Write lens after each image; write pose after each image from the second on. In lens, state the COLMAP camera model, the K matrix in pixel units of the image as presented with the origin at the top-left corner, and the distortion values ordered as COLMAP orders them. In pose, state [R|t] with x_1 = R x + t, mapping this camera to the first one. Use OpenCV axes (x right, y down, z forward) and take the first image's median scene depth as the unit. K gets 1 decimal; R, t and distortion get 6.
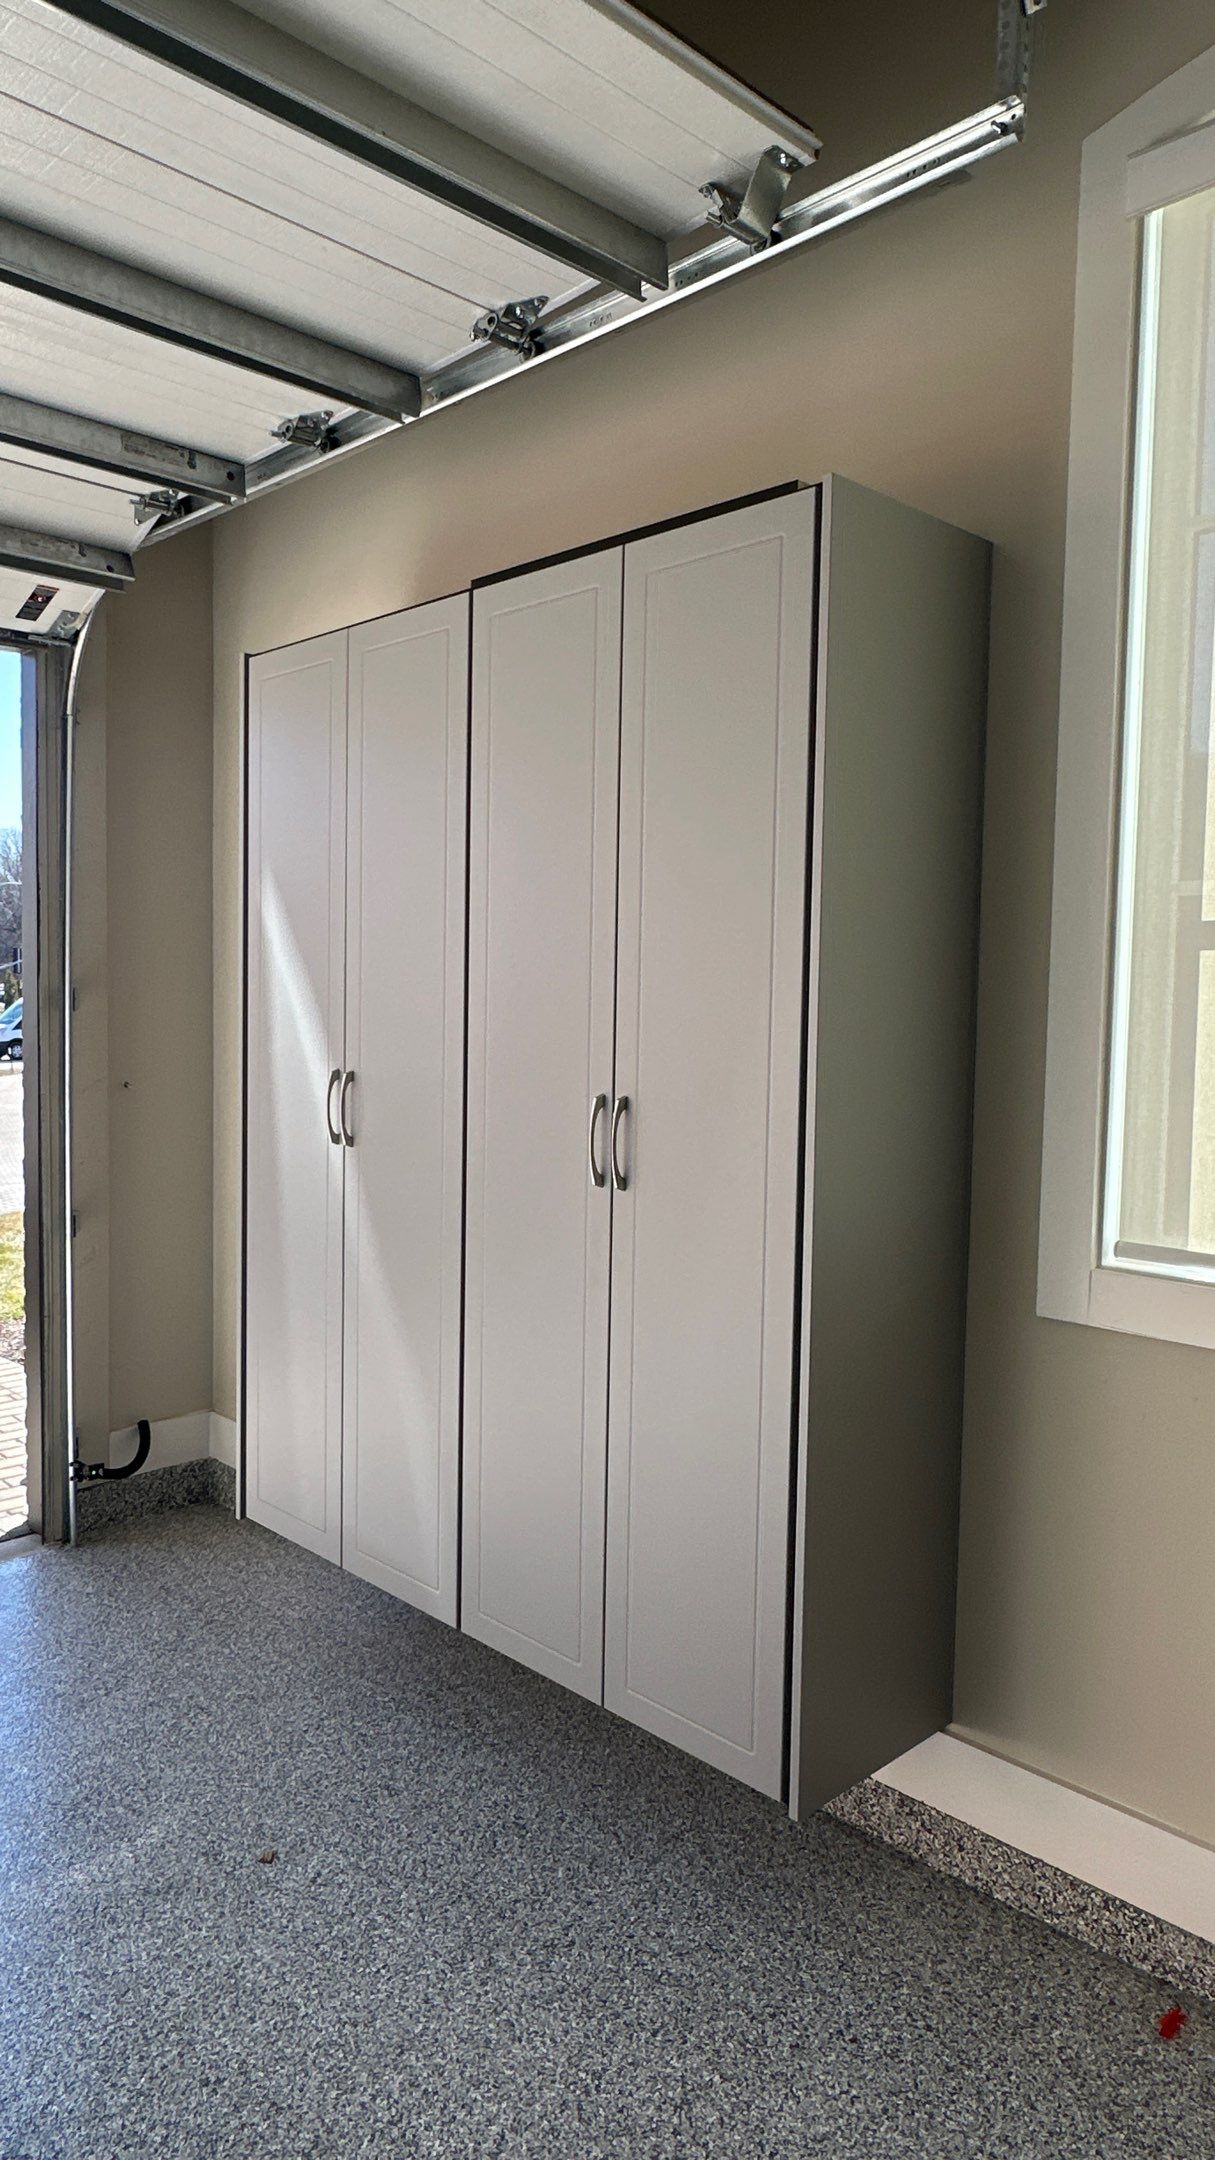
lens RADIAL K [[1420.9, 0, 605.5], [0, 1420.9, 1077.4], [0, 0, 1]] dist [-0.004763, 0.002997]
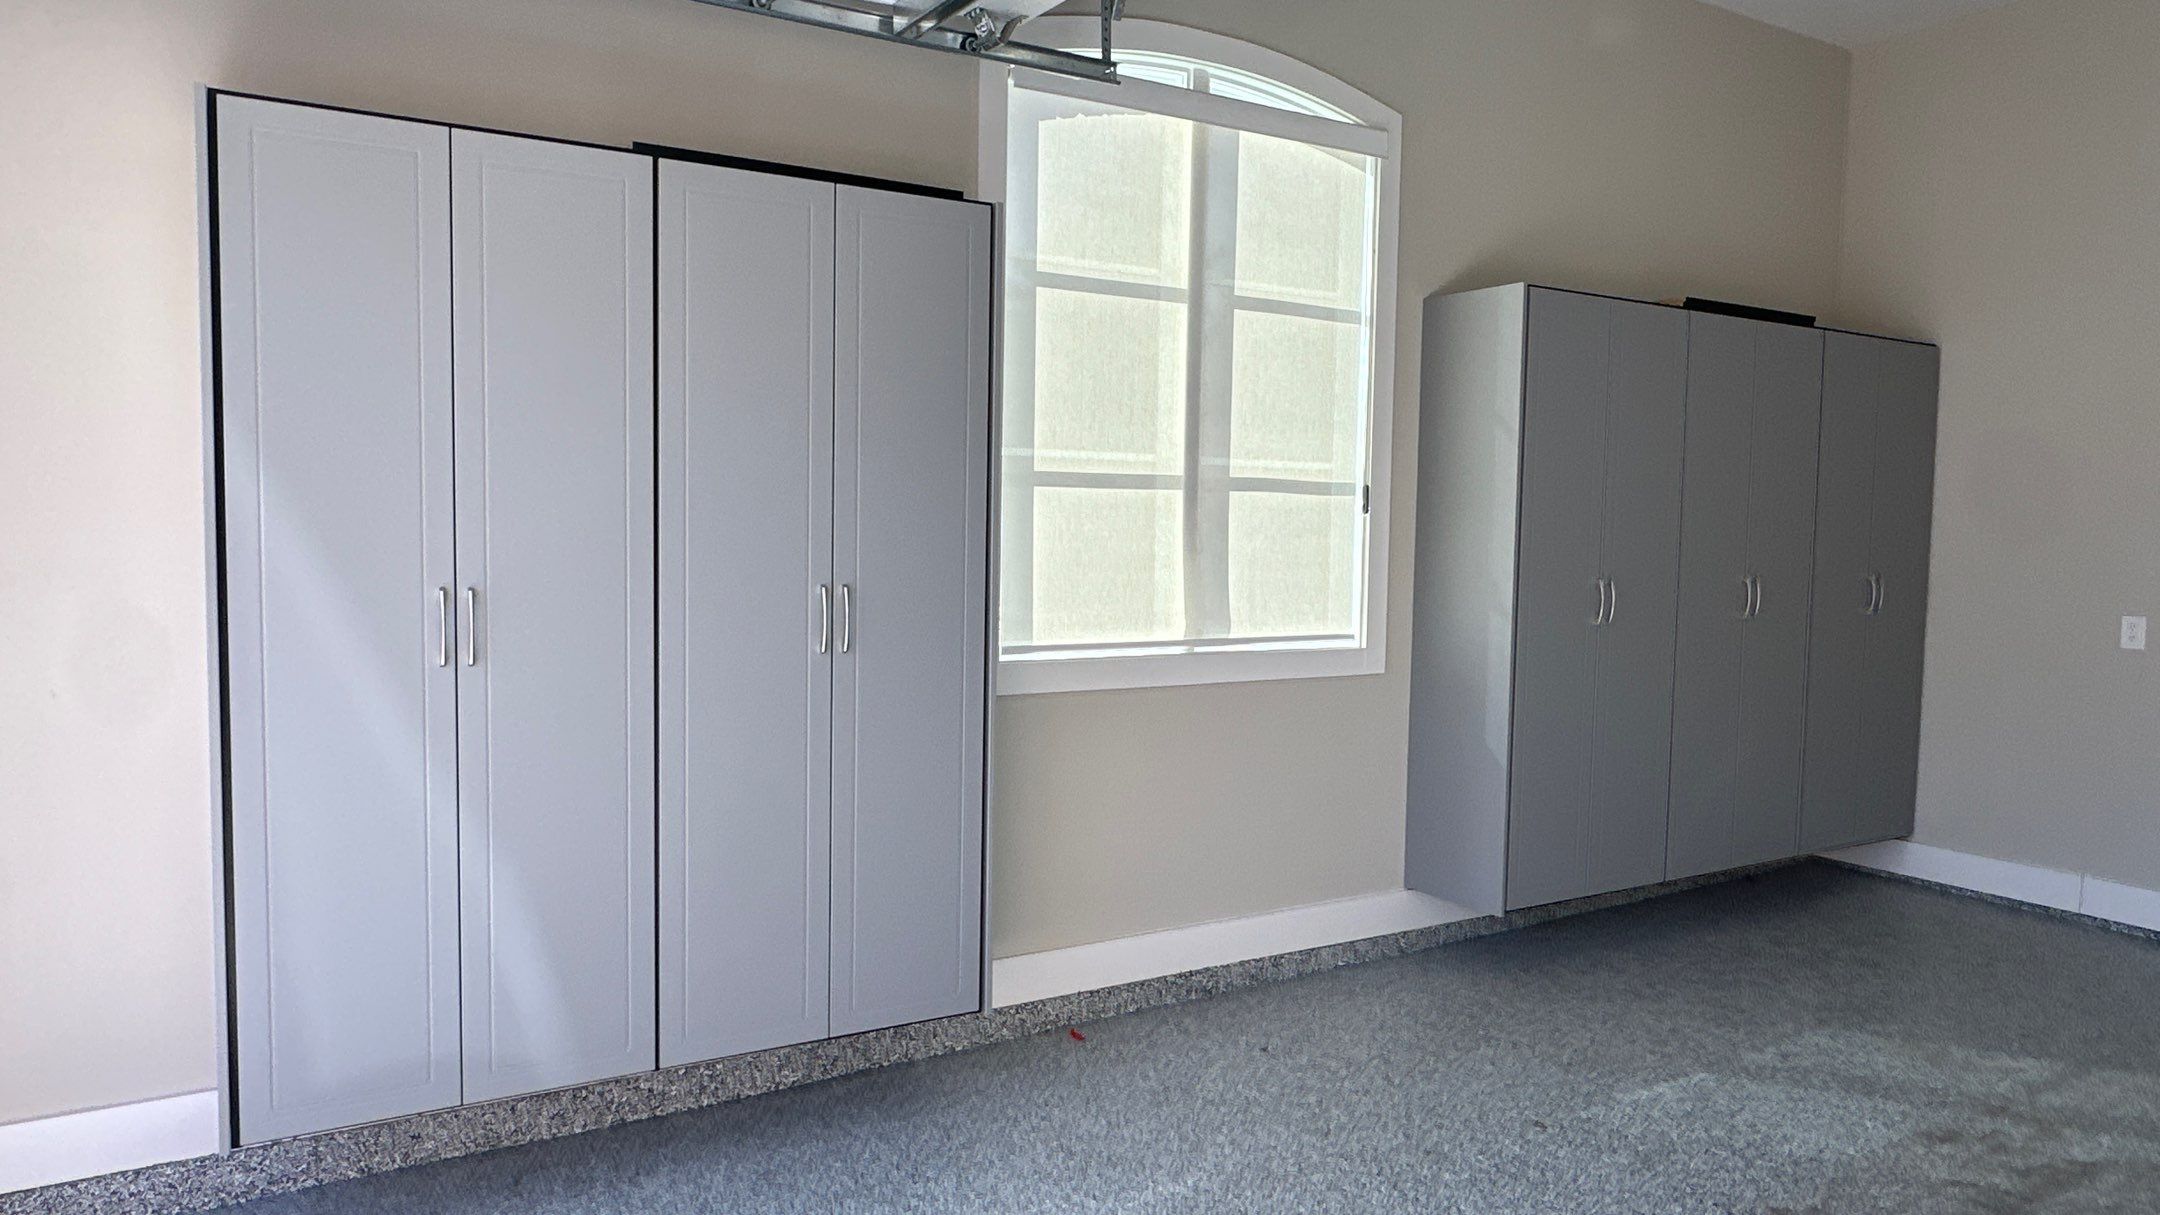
lens RADIAL K [[1420.9, 0, 1083.7], [0, 1420.9, 612.1], [0, 0, 1]] dist [-0.004763, 0.002997]
pose [[0.227074, -0.080650, 0.970532, -1.330995], [0.045876, 0.996345, 0.072062, -0.051958], [-0.972796, 0.028161, 0.229944, 0.477182]]
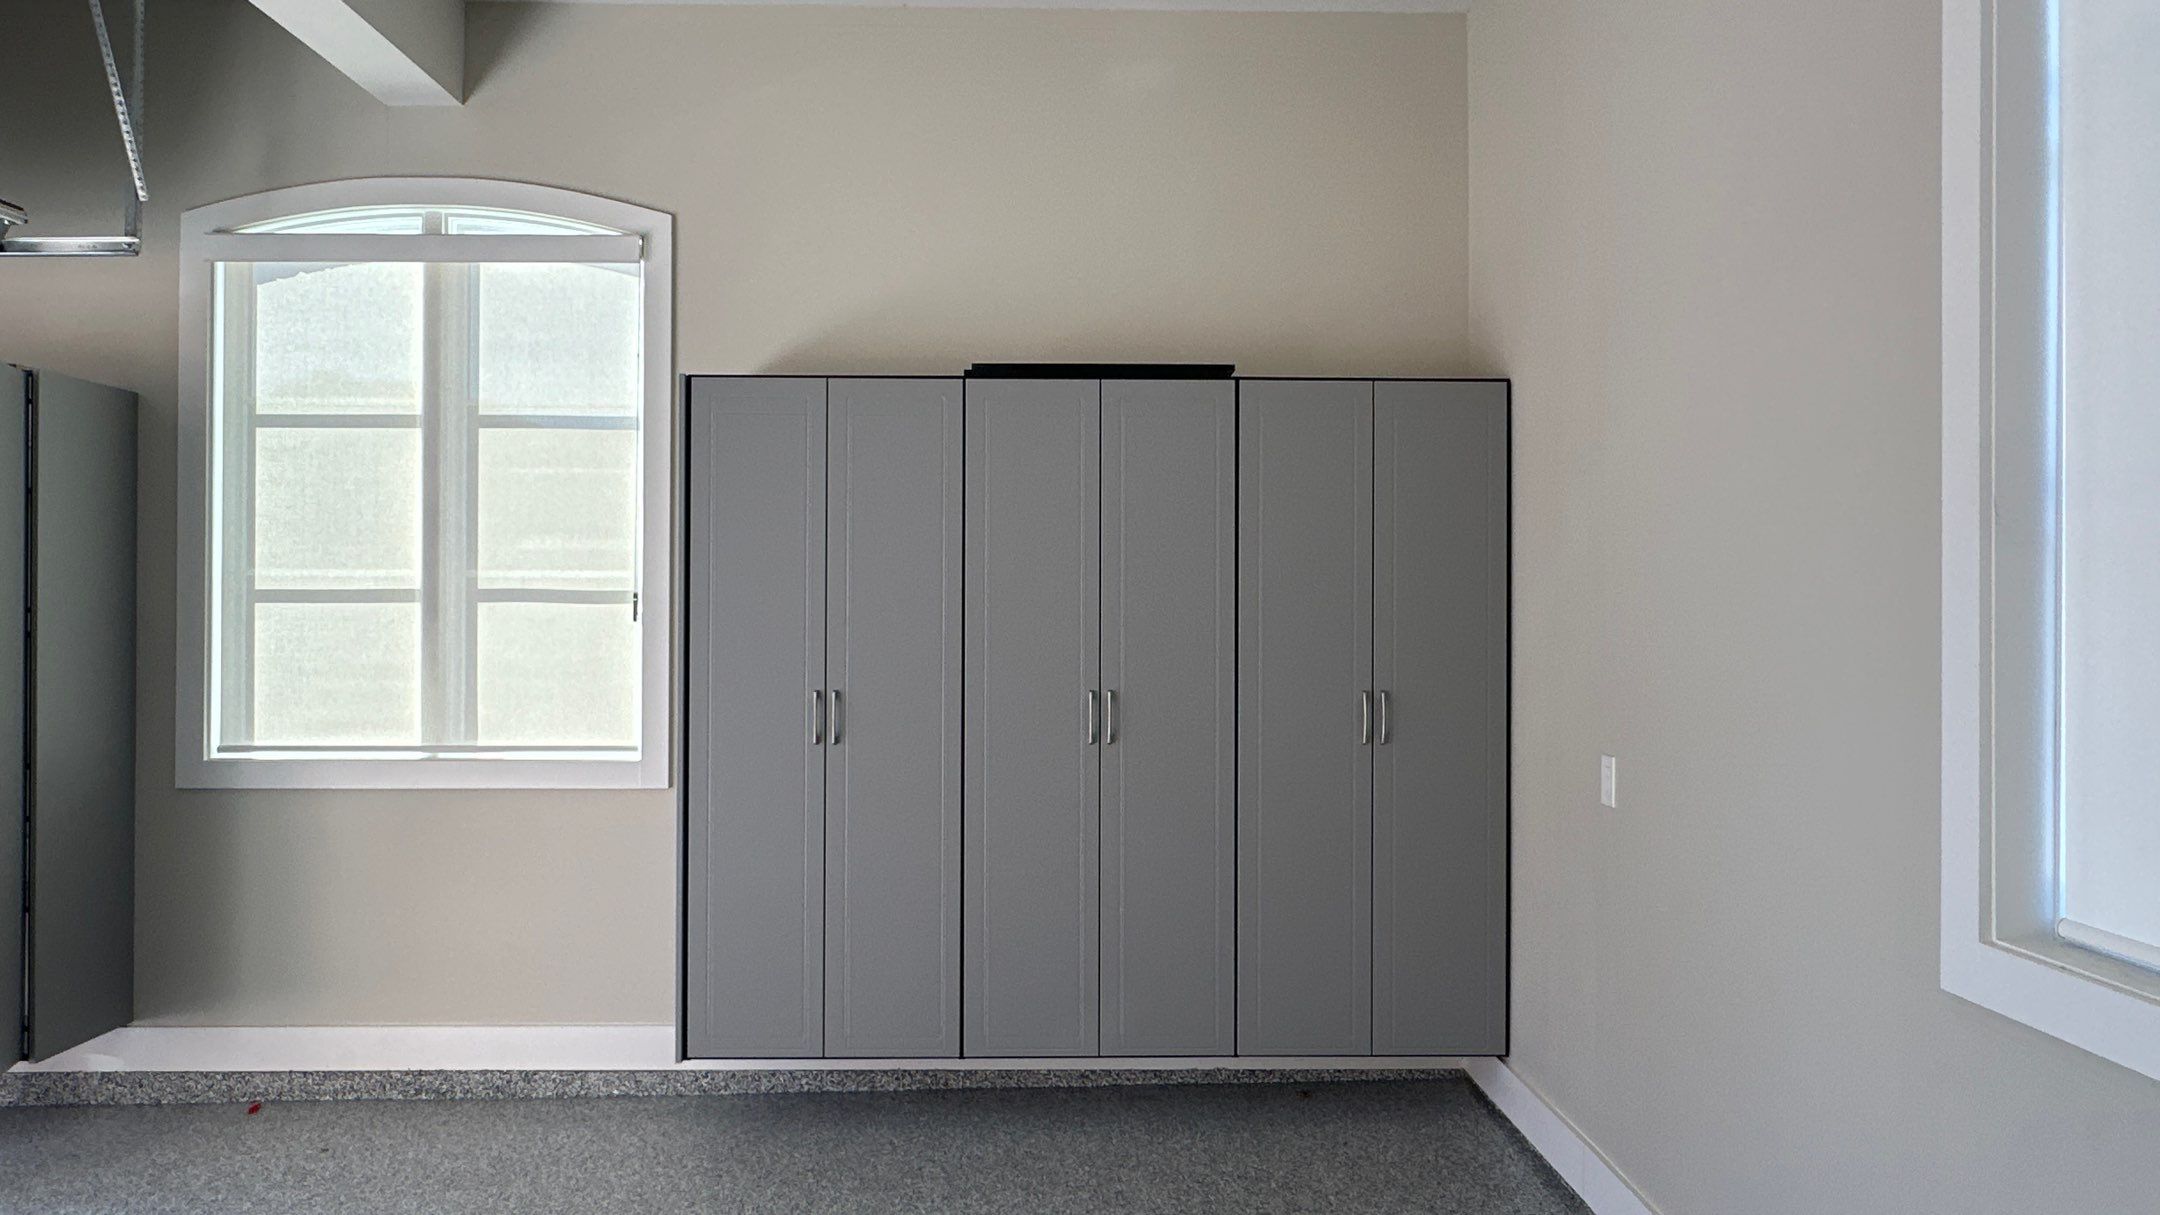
lens RADIAL K [[1420.9, 0, 1078.8], [0, 1420.9, 602.9], [0, 0, 1]] dist [-0.004763, 0.002997]
pose [[0.692069, -0.010377, 0.721757, -0.246154], [0.054971, 0.997751, -0.038365, 0.056998], [-0.719736, 0.066227, 0.691082, -1.276289]]
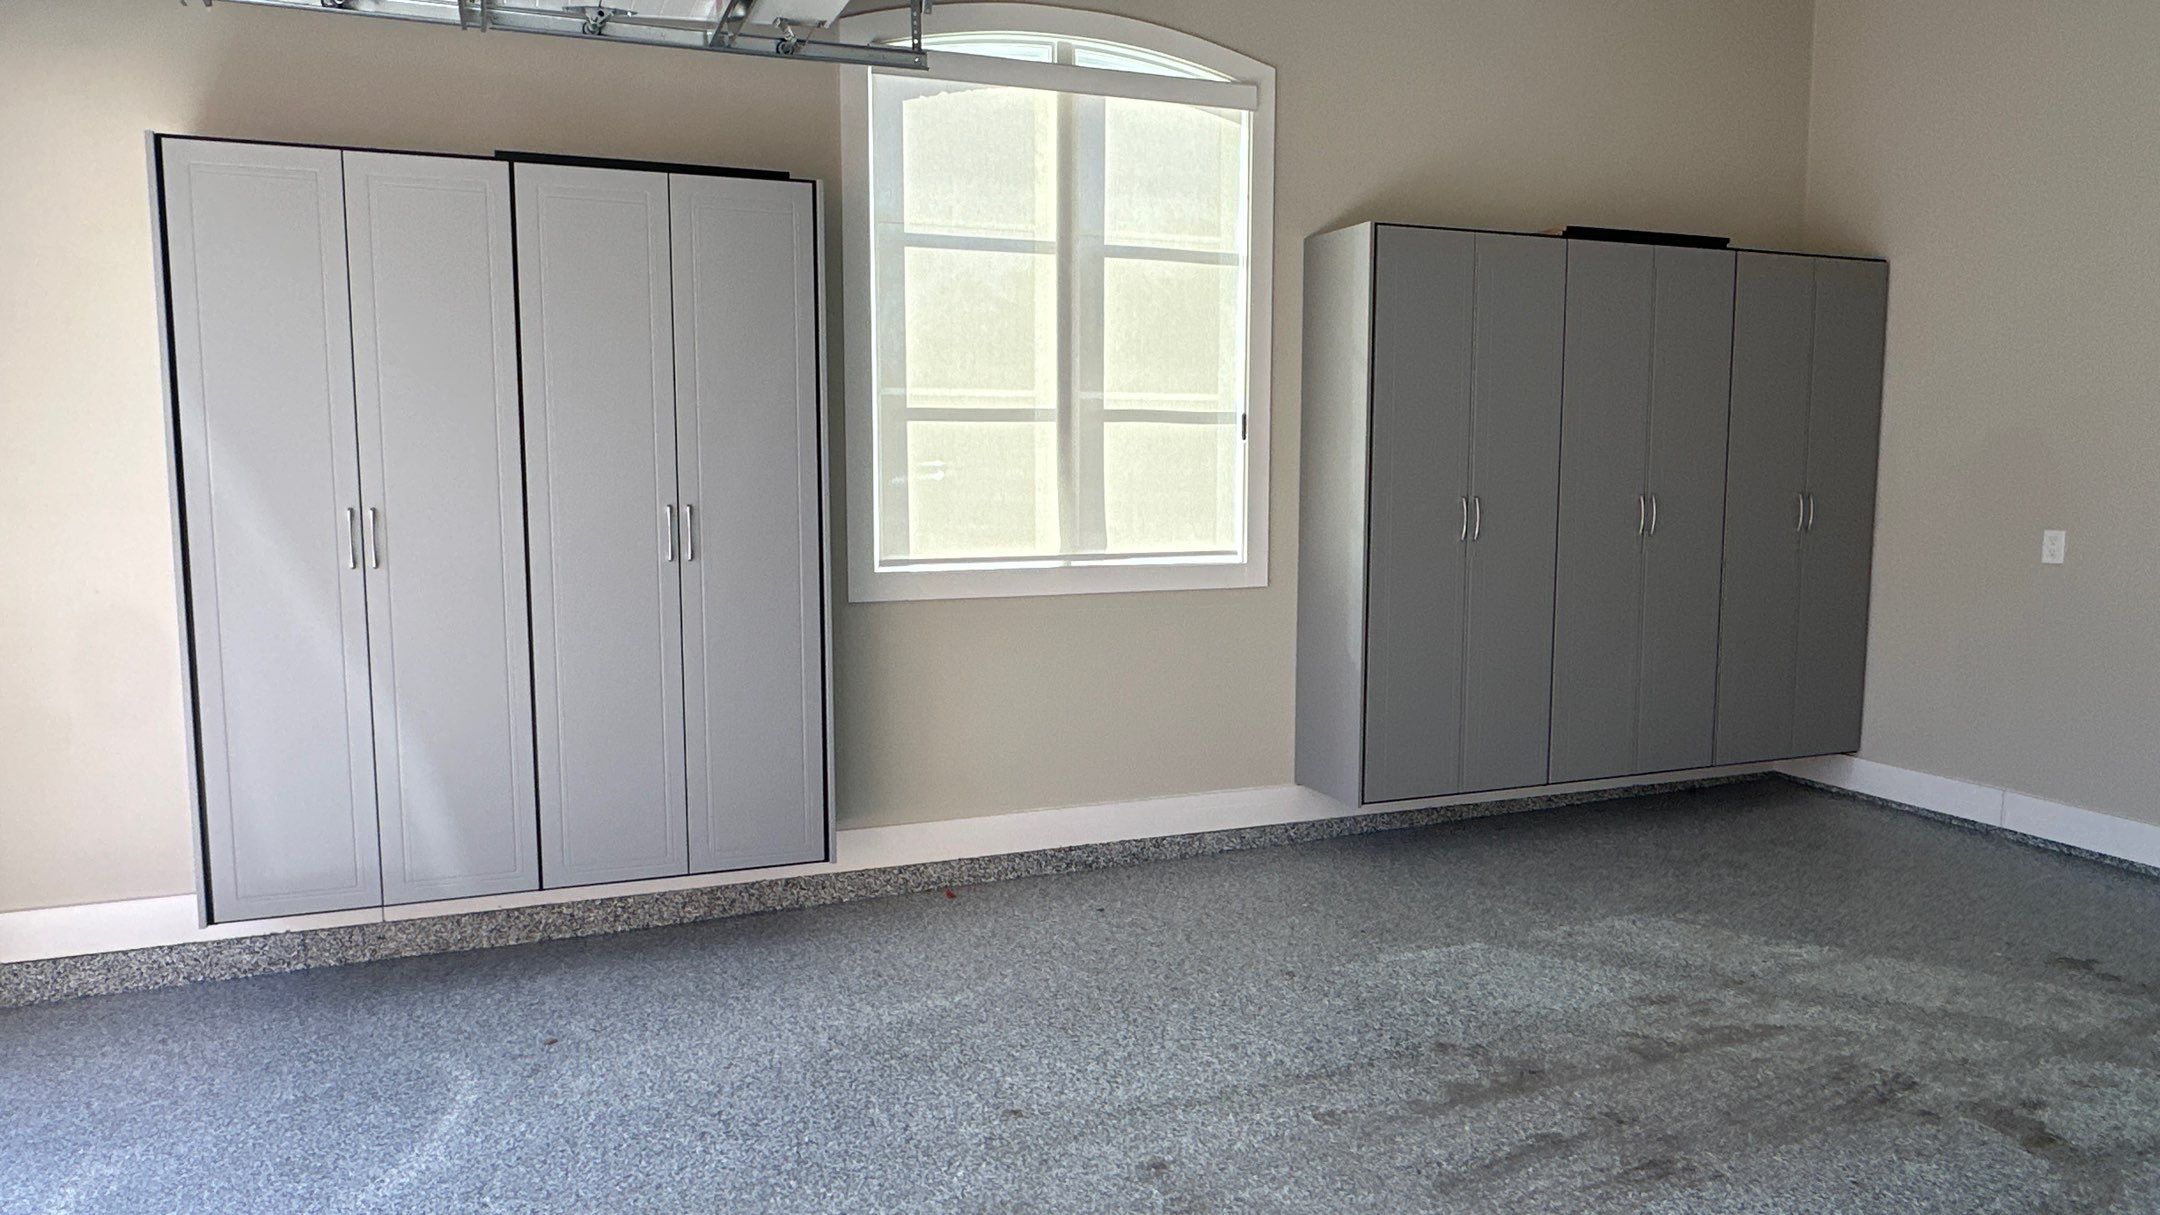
lens RADIAL K [[1420.9, 0, 1081.5], [0, 1420.9, 609.3], [0, 0, 1]] dist [-0.004763, 0.002997]
pose [[0.387851, -0.119264, 0.913973, -1.419051], [0.062599, 0.992712, 0.102974, -0.009032], [-0.919594, 0.017275, 0.392491, -0.091330]]
